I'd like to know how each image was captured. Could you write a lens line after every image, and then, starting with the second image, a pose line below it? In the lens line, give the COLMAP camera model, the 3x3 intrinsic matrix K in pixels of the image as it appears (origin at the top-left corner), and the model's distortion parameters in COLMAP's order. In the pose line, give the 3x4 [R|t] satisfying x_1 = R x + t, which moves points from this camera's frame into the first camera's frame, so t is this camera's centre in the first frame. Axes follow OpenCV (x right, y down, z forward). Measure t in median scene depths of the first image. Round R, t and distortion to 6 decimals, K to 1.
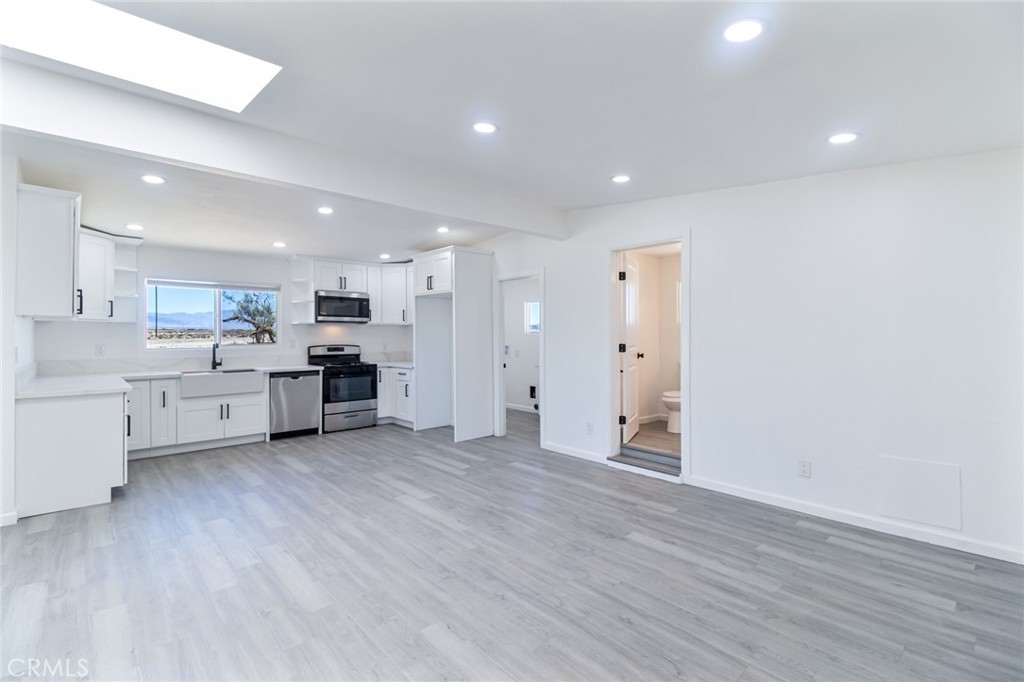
lens RADIAL K [[470.8, 0, 518.2], [0, 470.8, 334.3], [0, 0, 1]] dist [0.022325, -0.015135]
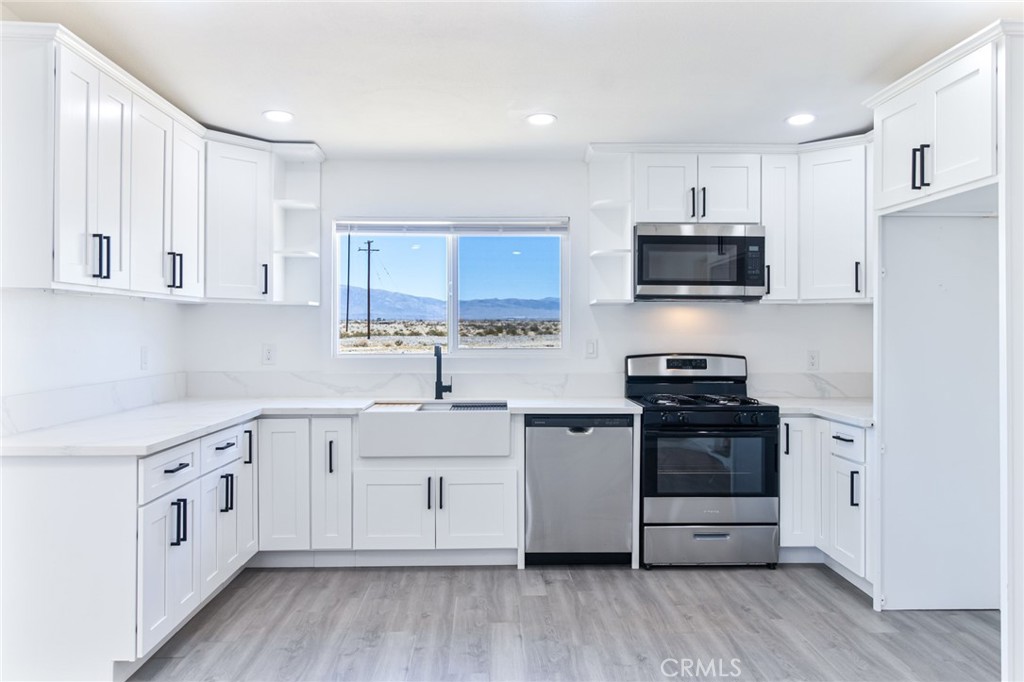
lens RADIAL K [[820.0, 0, 517.2], [0, 820.0, 334.0], [0, 0, 1]] dist [0.005875, 0.002457]
pose [[0.756689, 0.007340, -0.653733, -0.028103], [-0.002746, 0.999964, 0.008049, -0.000117], [0.653769, -0.004295, 0.756682, 0.385365]]
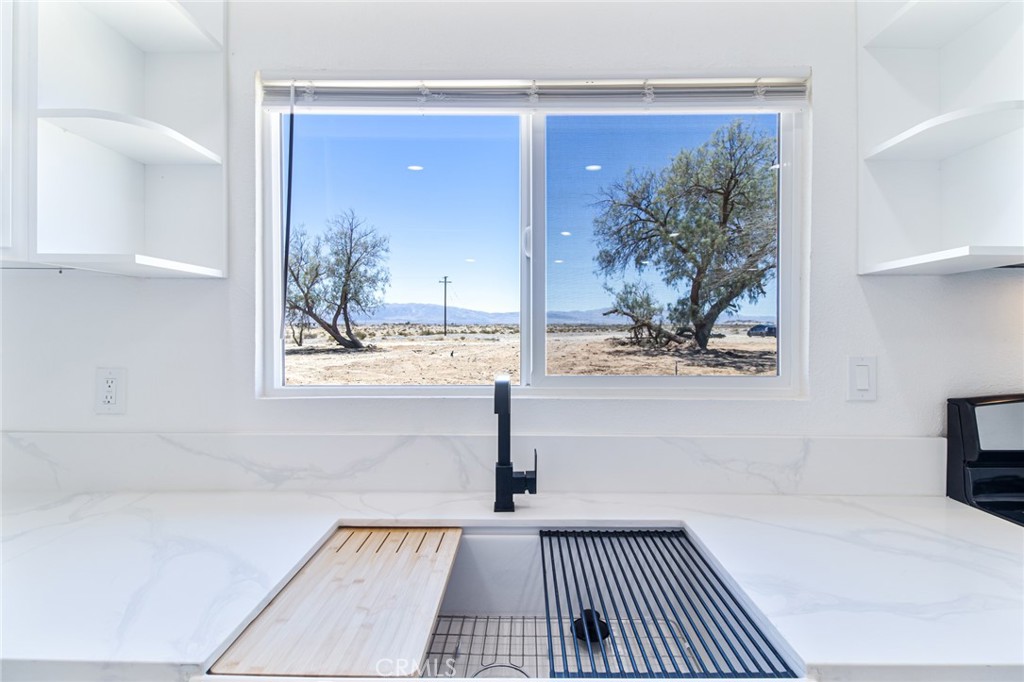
lens RADIAL K [[470.8, 0, 518.2], [0, 470.8, 334.3], [0, 0, 1]] dist [0.022325, -0.015135]
pose [[0.737246, 0.010168, -0.675548, -0.470559], [-0.002420, 0.999920, 0.012409, 0.000252], [0.675620, -0.007514, 0.737212, 0.799367]]
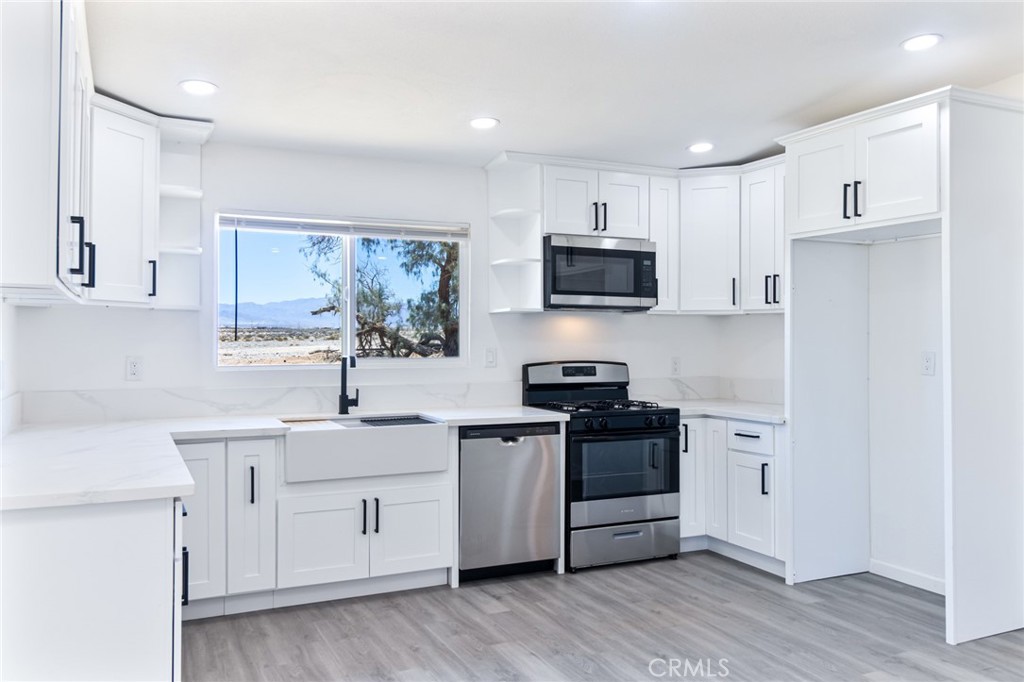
lens RADIAL K [[820.0, 0, 517.2], [0, 820.0, 334.0], [0, 0, 1]] dist [0.005875, 0.002457]
pose [[0.954881, 0.002549, -0.296977, -0.237015], [-0.003398, 0.999991, -0.002342, -0.000424], [0.296968, 0.003245, 0.954882, 0.287314]]
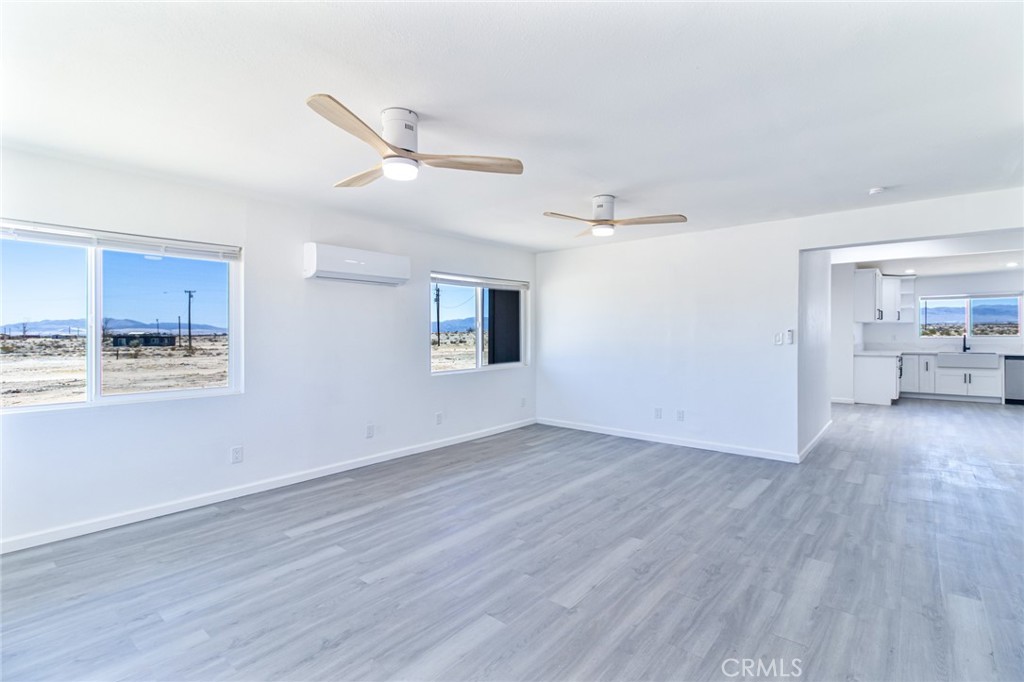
lens RADIAL K [[470.8, 0, 518.2], [0, 470.8, 334.3], [0, 0, 1]] dist [0.022325, -0.015135]
pose [[0.125636, 0.005921, -0.992059, 0.649596], [0.003329, 0.999974, 0.006390, 0.002237], [0.992071, -0.004105, 0.125613, -0.580481]]
